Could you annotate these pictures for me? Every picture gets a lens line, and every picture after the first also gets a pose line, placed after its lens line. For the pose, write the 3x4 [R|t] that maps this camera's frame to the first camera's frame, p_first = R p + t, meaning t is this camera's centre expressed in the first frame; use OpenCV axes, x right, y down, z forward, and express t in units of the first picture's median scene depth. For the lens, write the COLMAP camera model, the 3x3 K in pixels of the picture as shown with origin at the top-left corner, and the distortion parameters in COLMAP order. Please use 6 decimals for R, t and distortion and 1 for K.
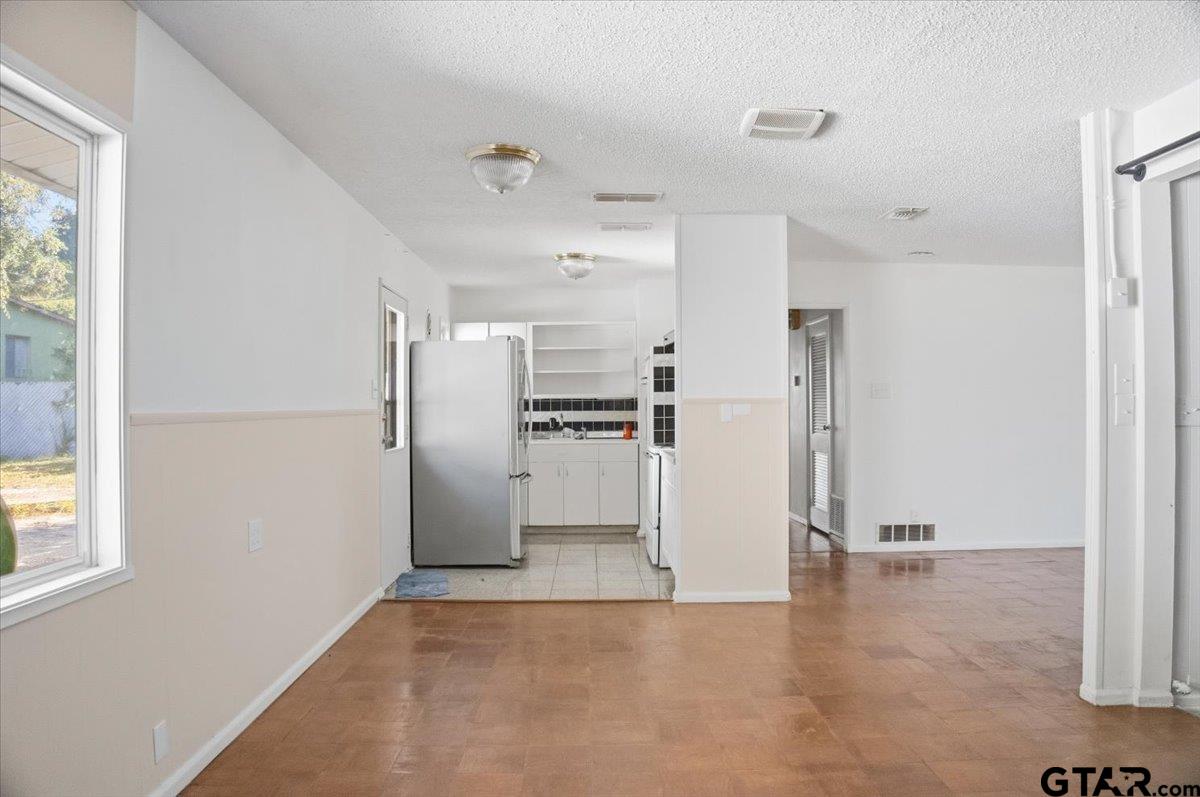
lens RADIAL K [[850.5, 0, 600.0], [0, 850.5, 398.5], [0, 0, 1]] dist [-0.147987, 0.096125]
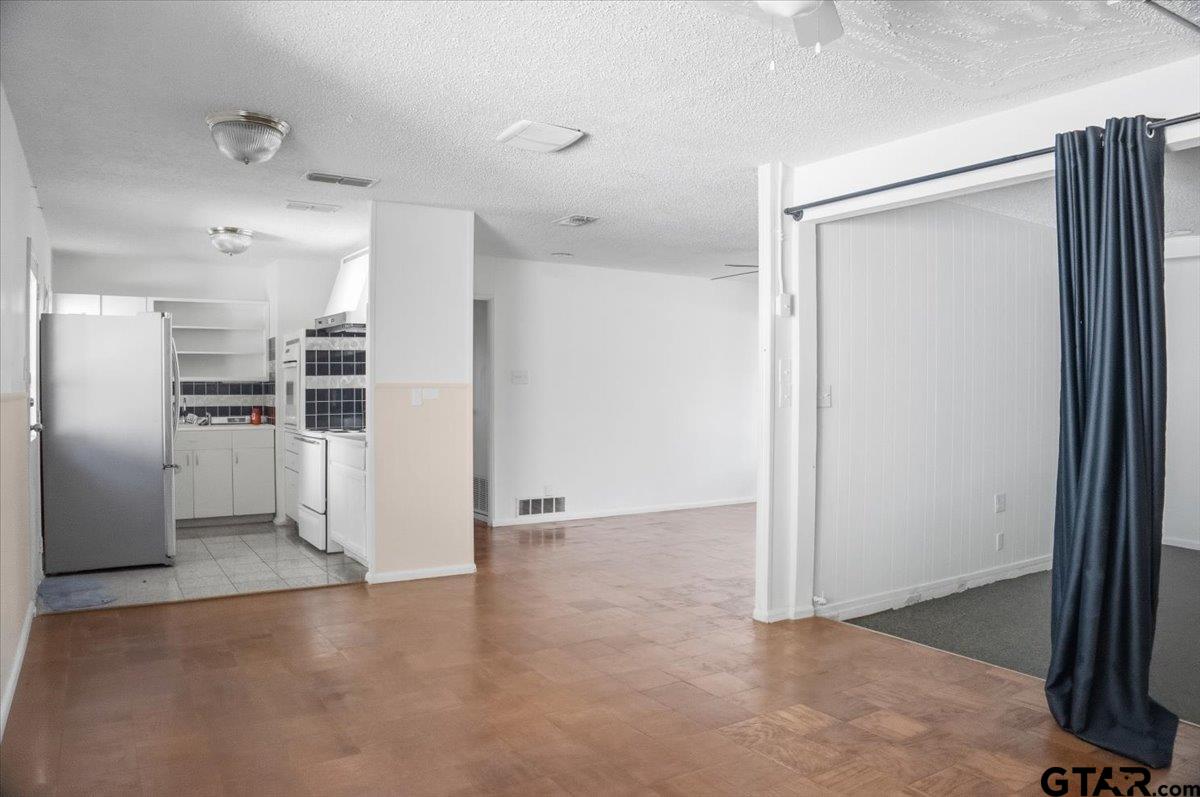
lens RADIAL K [[850.5, 0, 600.0], [0, 850.5, 398.5], [0, 0, 1]] dist [-0.147987, 0.096125]
pose [[0.851733, 0.000410, 0.523976, -0.170974], [-0.009459, 0.999849, 0.014594, 0.001371], [-0.523891, -0.017386, 0.851608, 0.000860]]
